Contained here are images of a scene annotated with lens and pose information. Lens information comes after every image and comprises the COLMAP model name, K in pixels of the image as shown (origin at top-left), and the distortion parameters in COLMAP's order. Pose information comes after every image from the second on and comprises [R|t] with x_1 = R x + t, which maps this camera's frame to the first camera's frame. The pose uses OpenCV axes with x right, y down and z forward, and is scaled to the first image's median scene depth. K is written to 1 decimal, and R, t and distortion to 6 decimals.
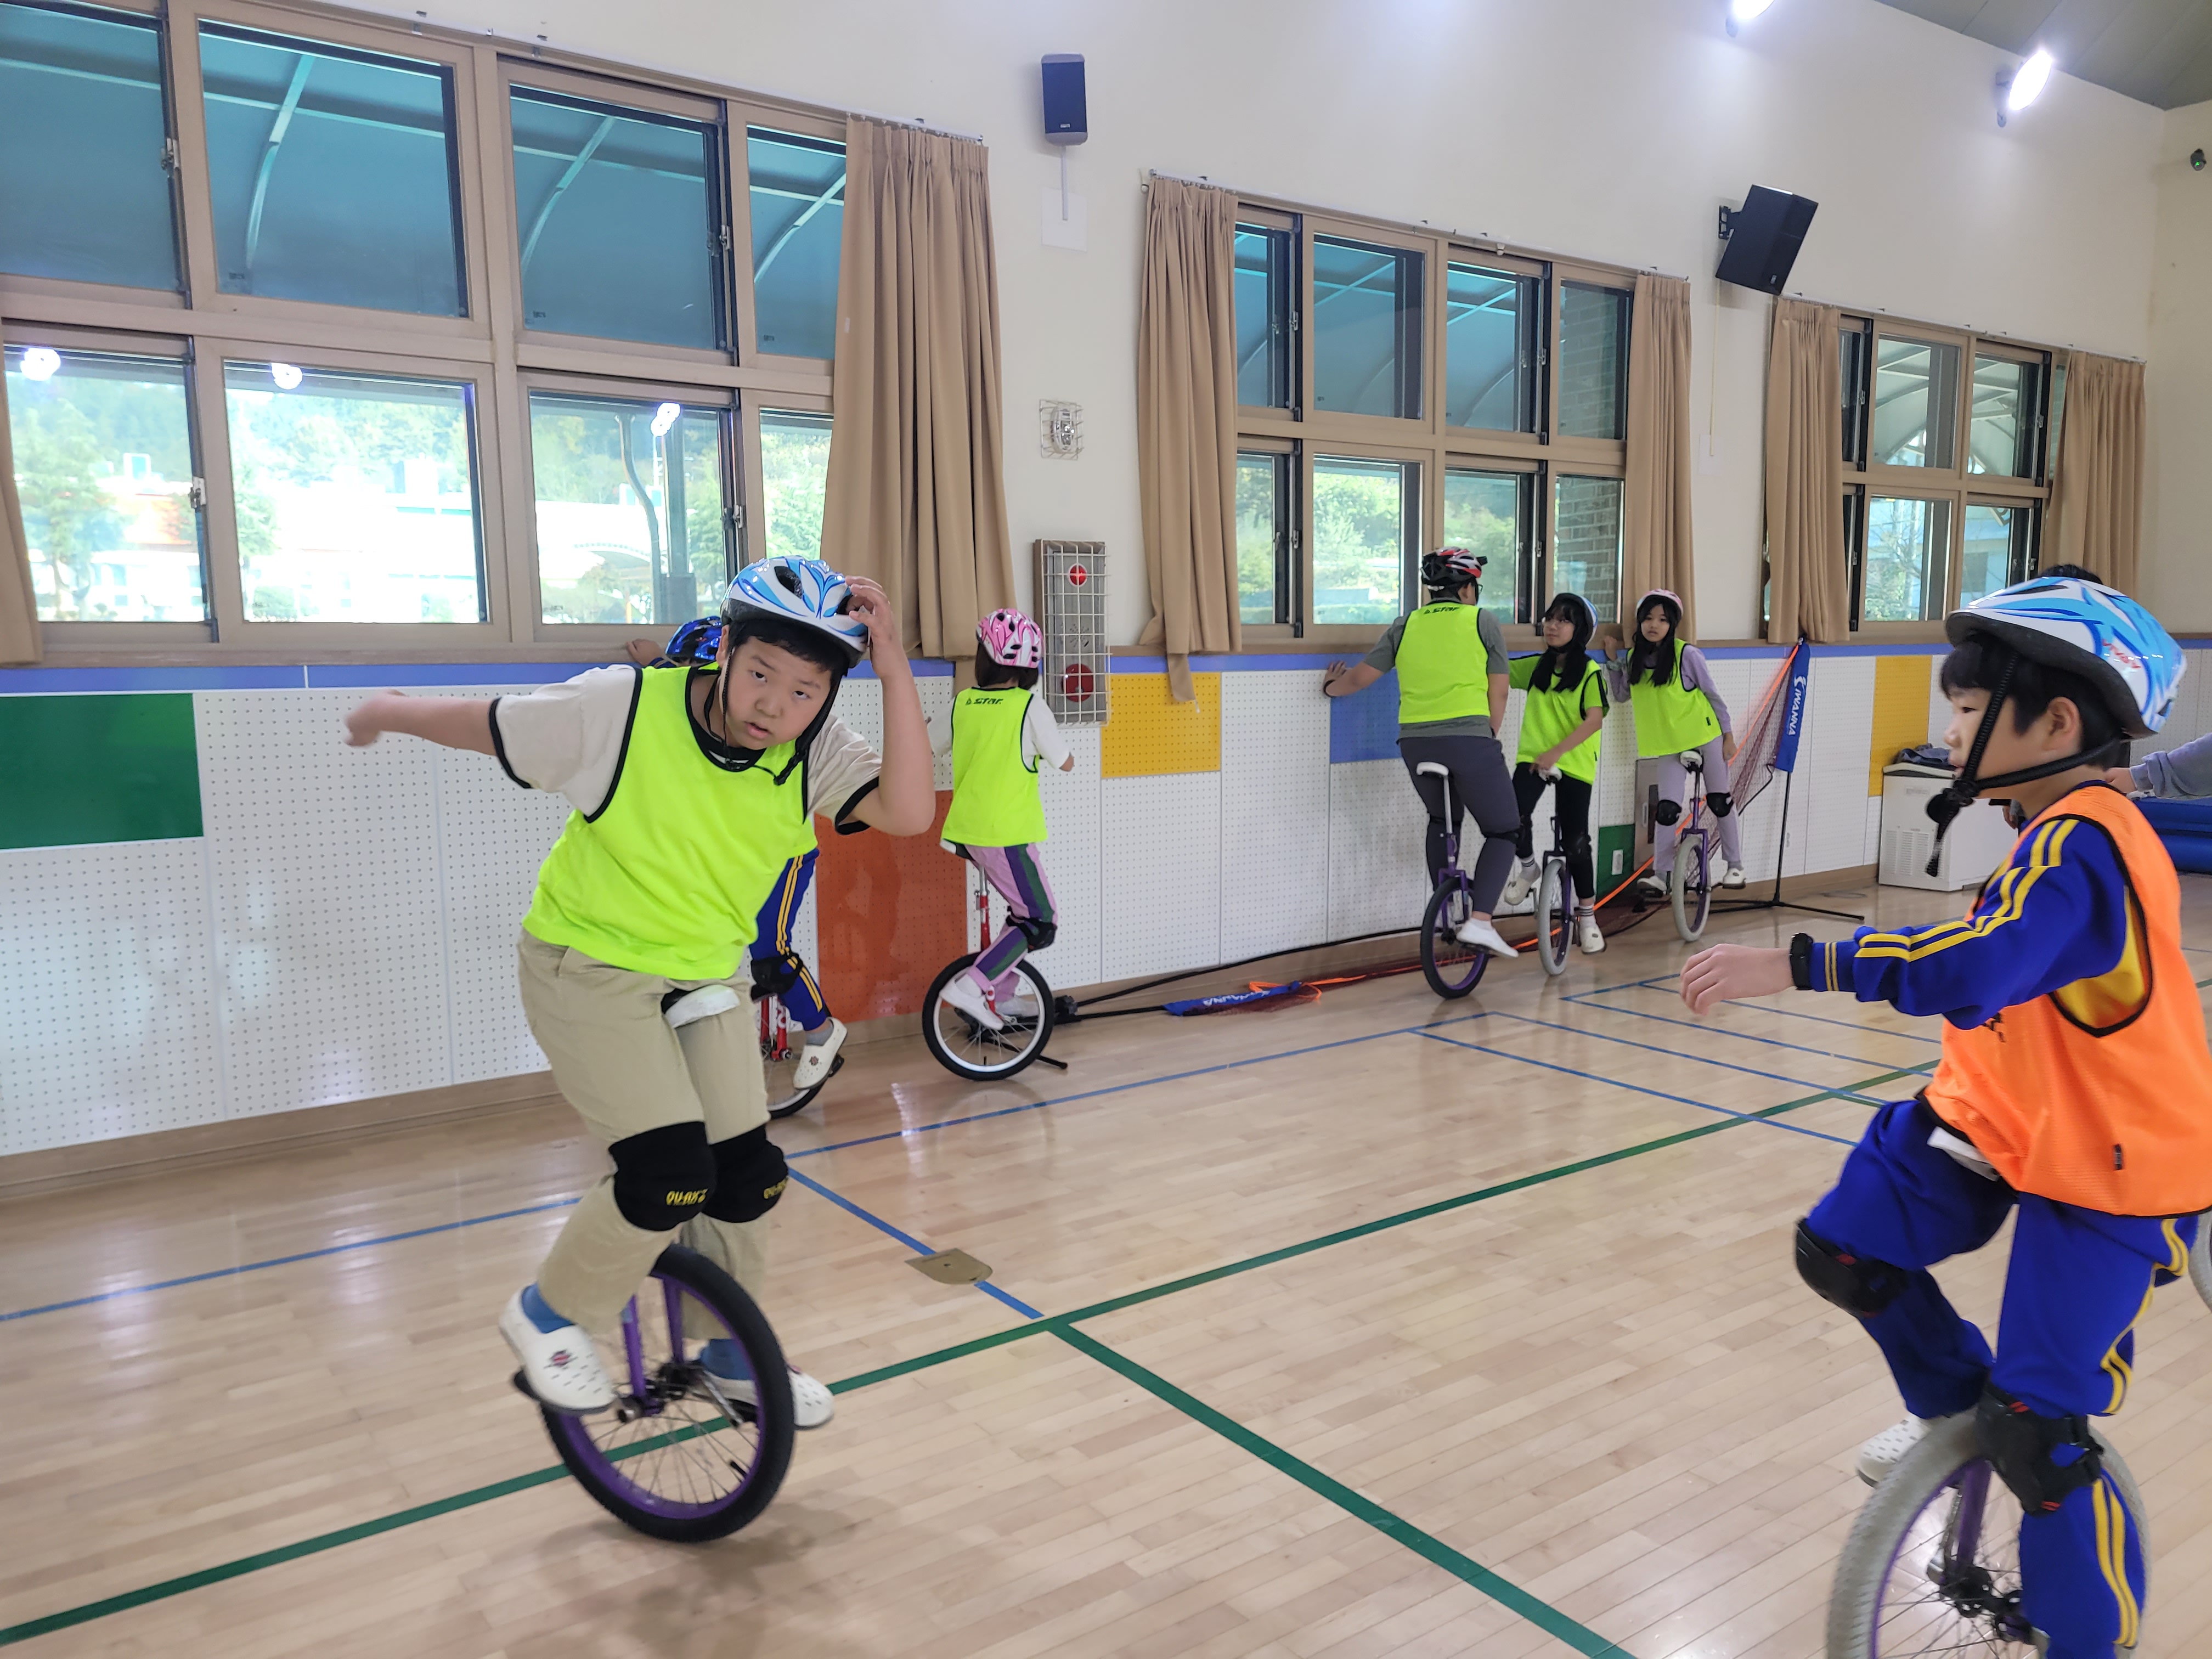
lens RADIAL K [[1641.5, 0, 1106.0], [0, 1641.5, 829.5], [0, 0, 1]] dist [0.043167, -0.002549]
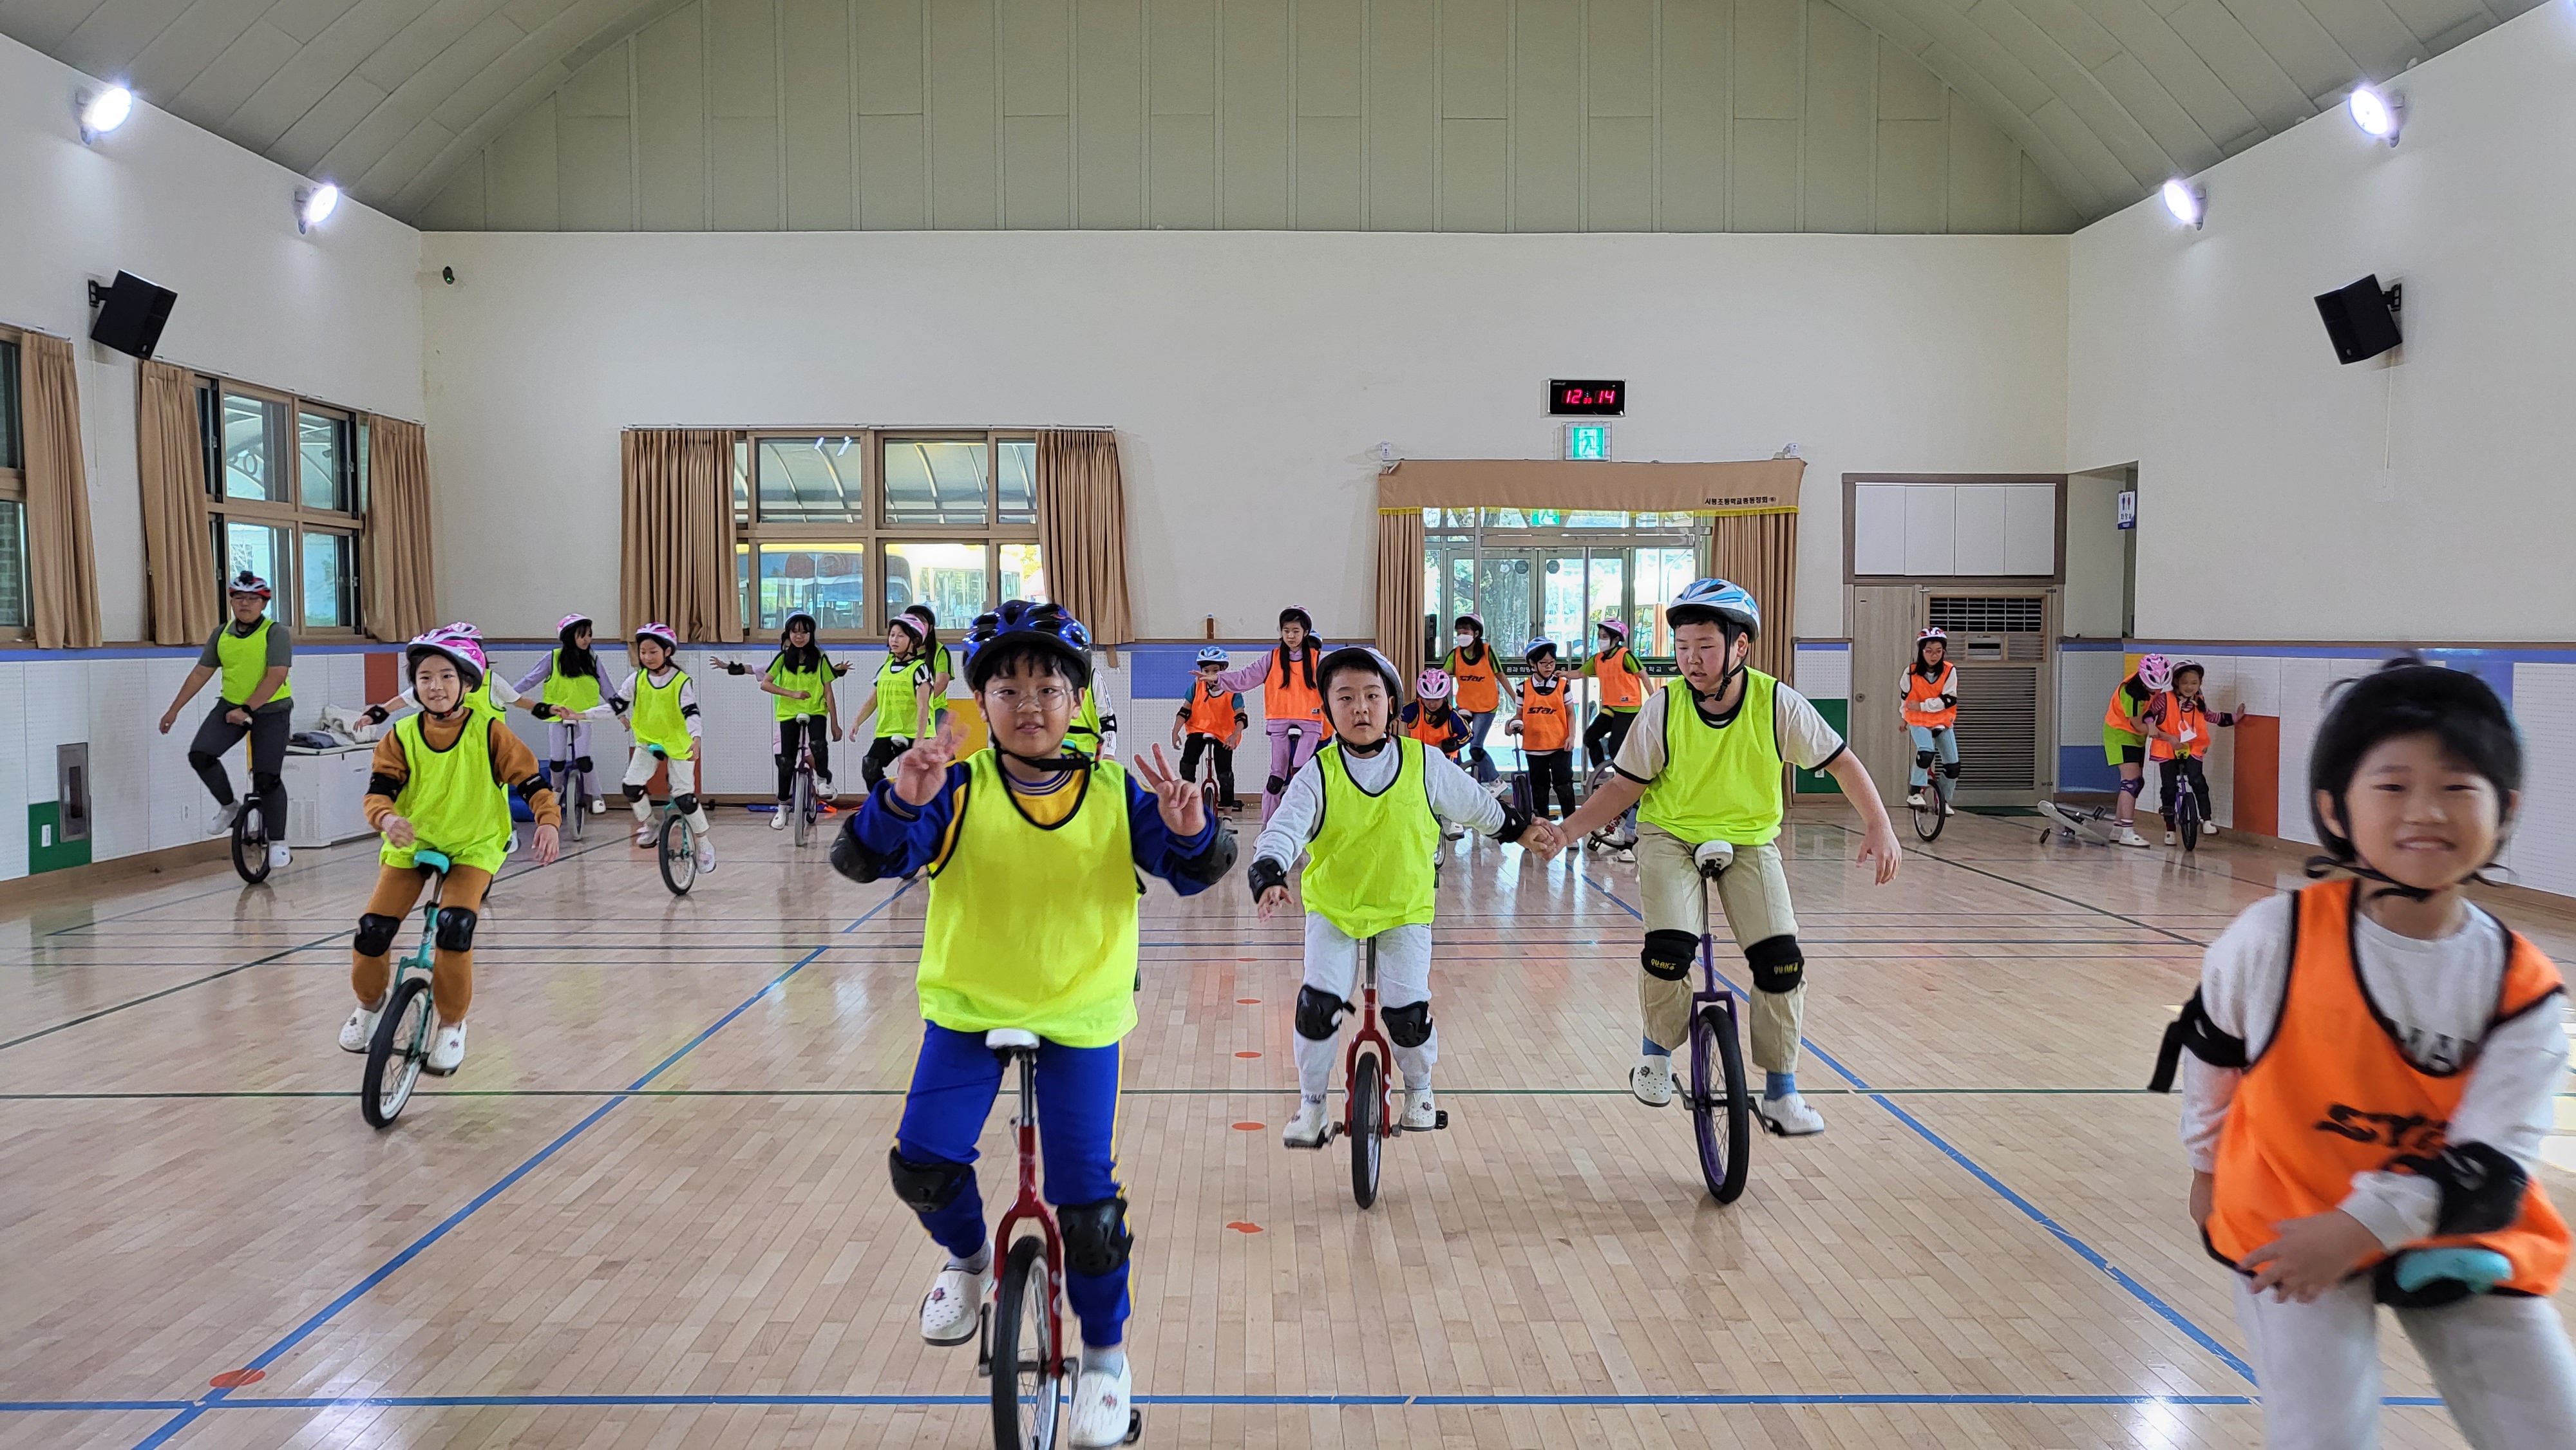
lens RADIAL K [[1914.6, 0, 1288.0], [0, 1914.6, 725.0], [0, 0, 1]] dist [0.001048, 0.002777]
pose [[0.561026, -0.034461, 0.827081, -0.260452], [0.091747, 0.995566, -0.020752, 0.042787], [-0.822698, 0.087524, 0.561700, -0.395201]]
